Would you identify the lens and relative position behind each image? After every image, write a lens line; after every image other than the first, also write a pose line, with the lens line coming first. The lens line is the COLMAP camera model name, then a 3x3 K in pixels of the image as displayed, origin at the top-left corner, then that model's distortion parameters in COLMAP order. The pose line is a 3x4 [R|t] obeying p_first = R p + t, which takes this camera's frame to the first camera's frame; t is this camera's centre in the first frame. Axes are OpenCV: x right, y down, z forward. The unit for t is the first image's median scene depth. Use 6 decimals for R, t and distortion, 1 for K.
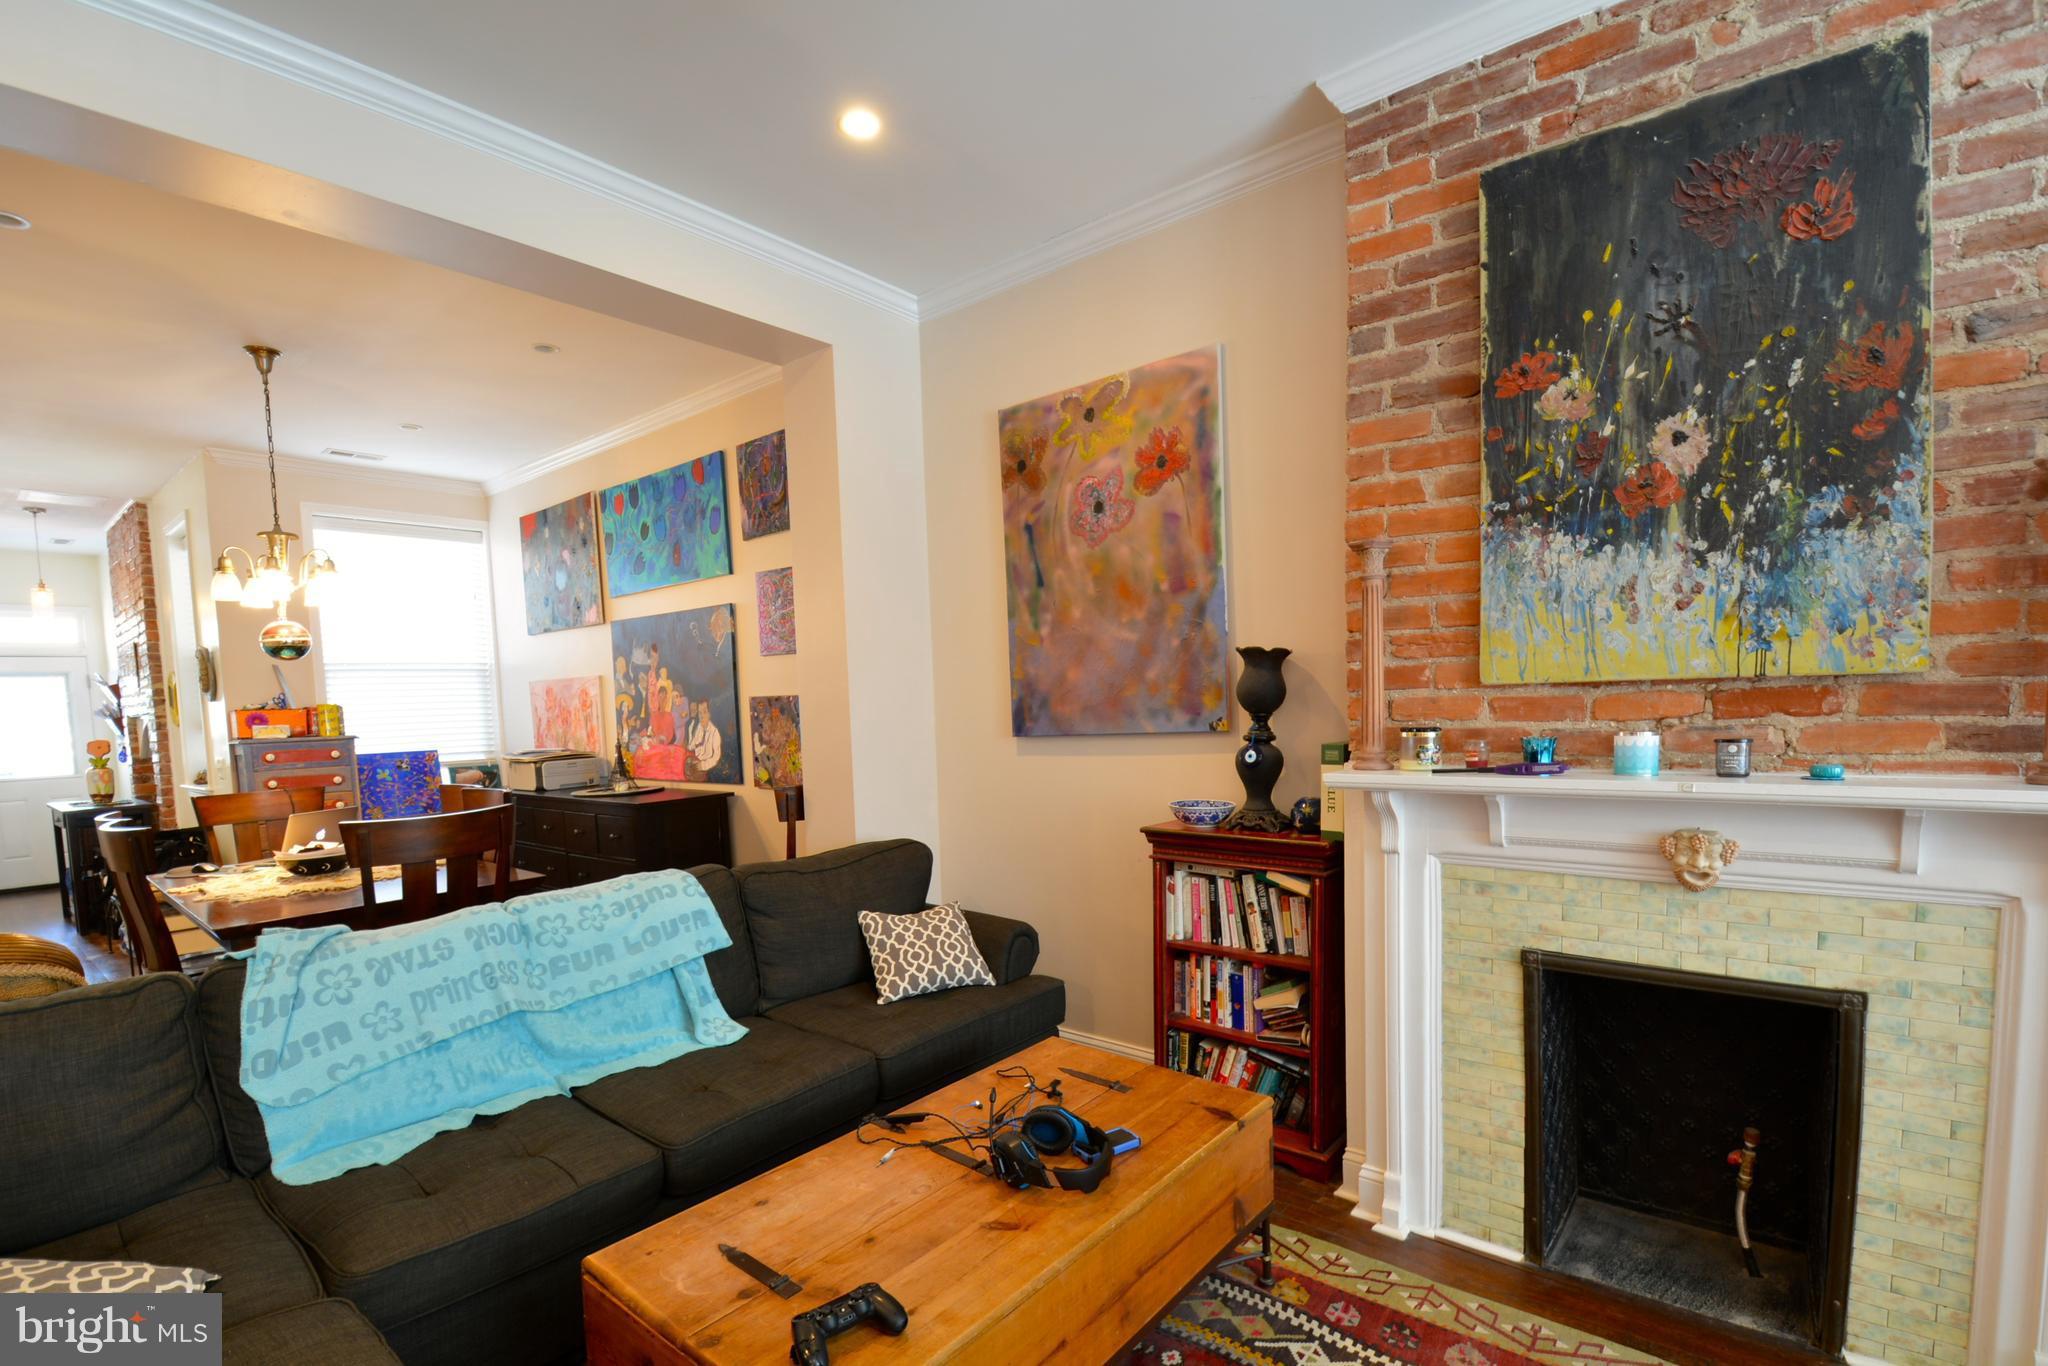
lens RADIAL K [[919.8, 0, 1060.1], [0, 919.8, 768.3], [0, 0, 1]] dist [0.018298, -0.025986]
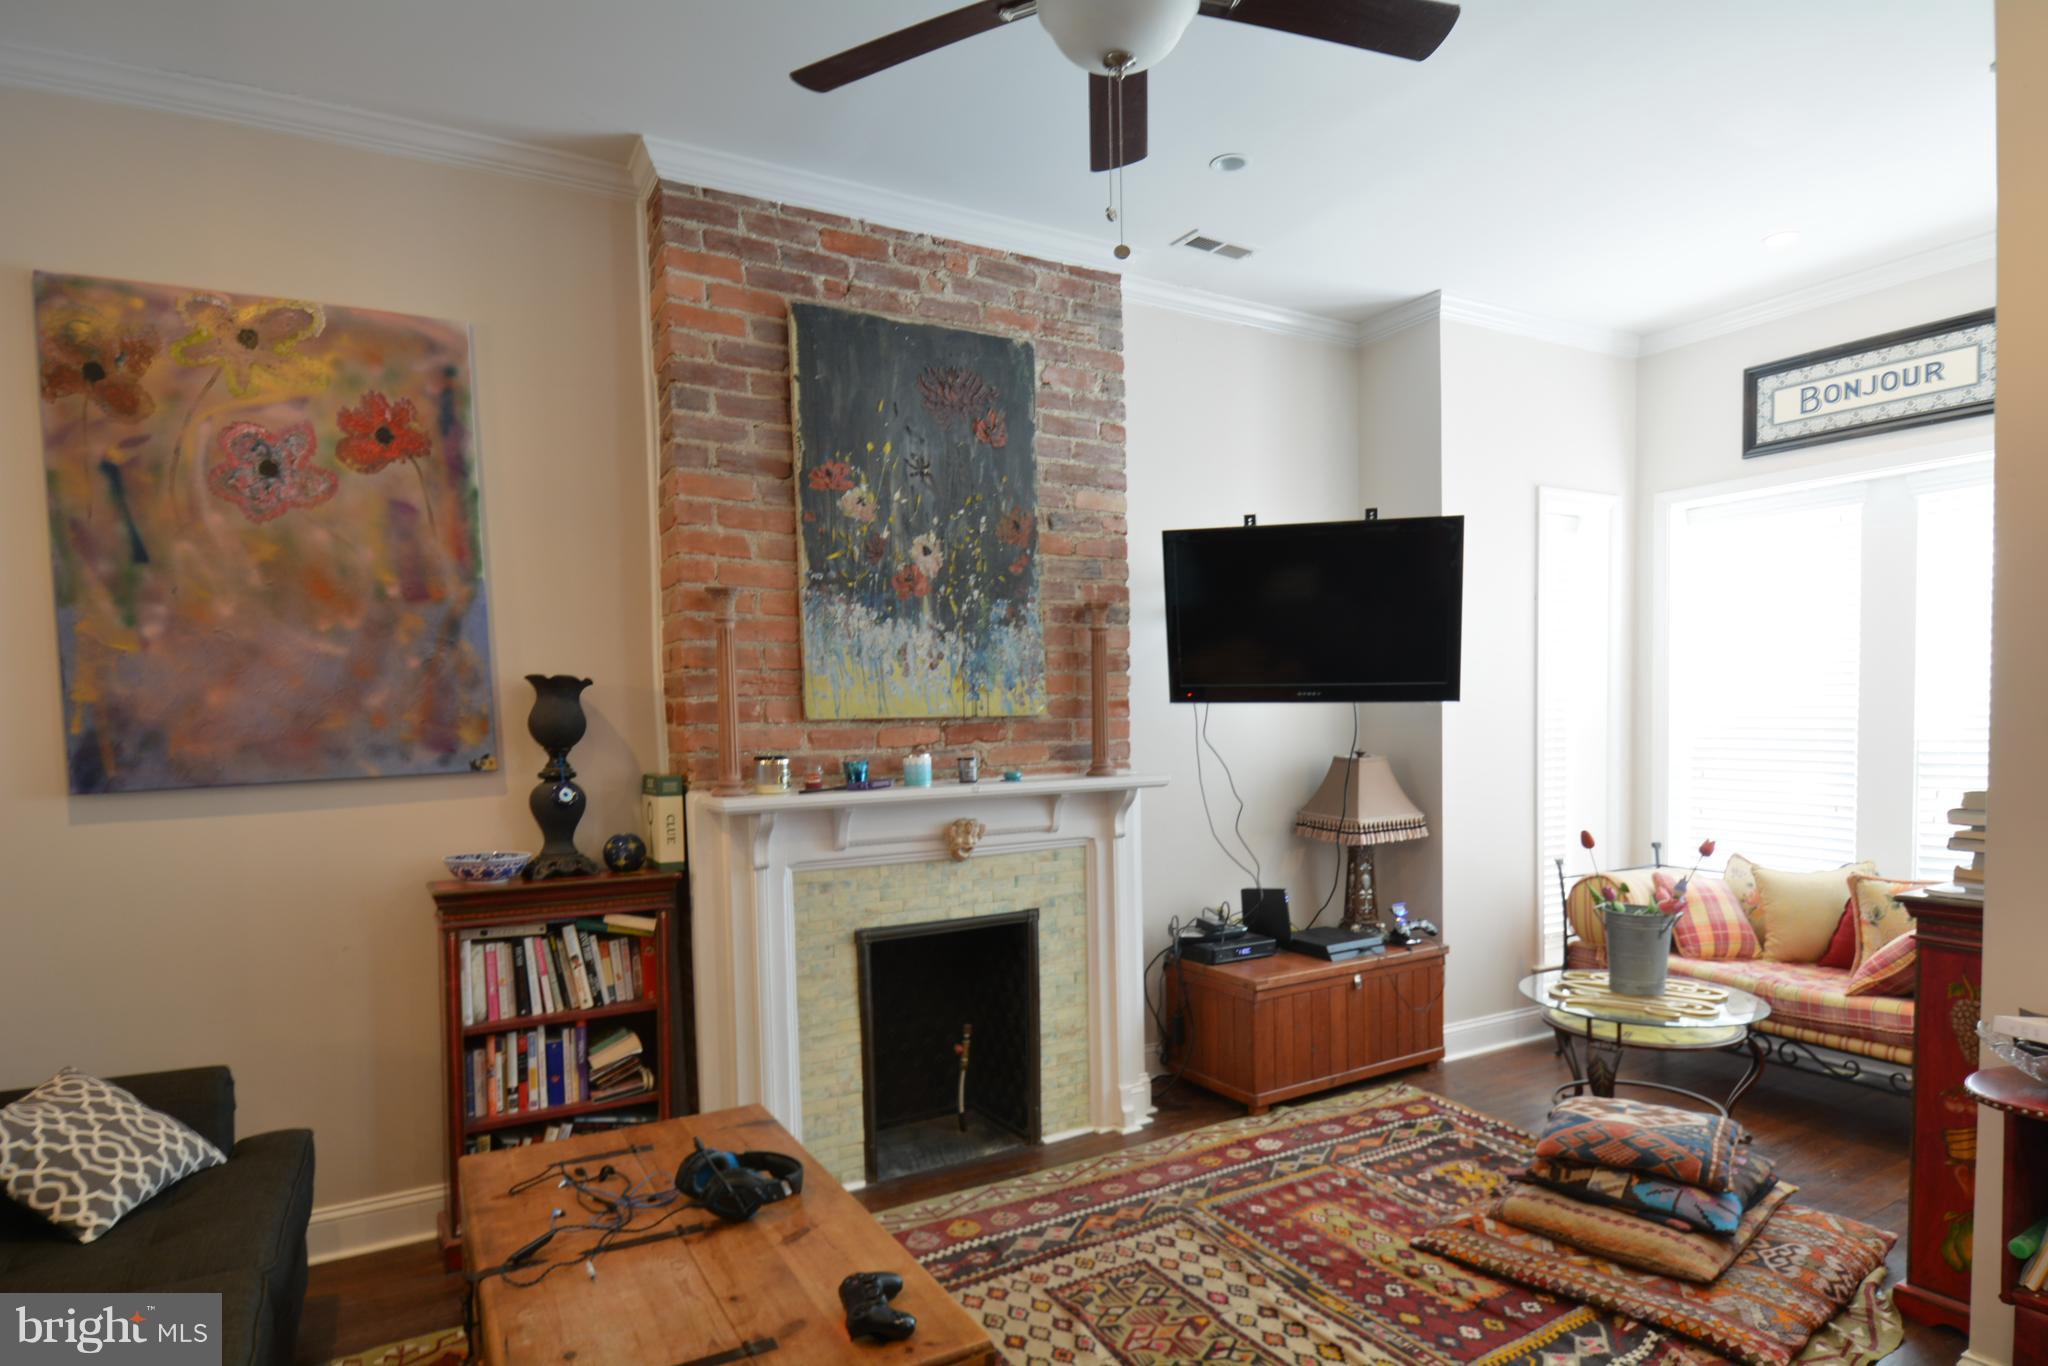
lens RADIAL K [[1142.7, 0, 1055.6], [0, 1142.7, 764.0], [0, 0, 1]] dist [0.022559, -0.029759]
pose [[0.360155, -0.020465, 0.932668, -0.766213], [0.077454, 0.996964, -0.008034, 0.003742], [-0.929672, 0.075133, 0.360646, 0.156166]]
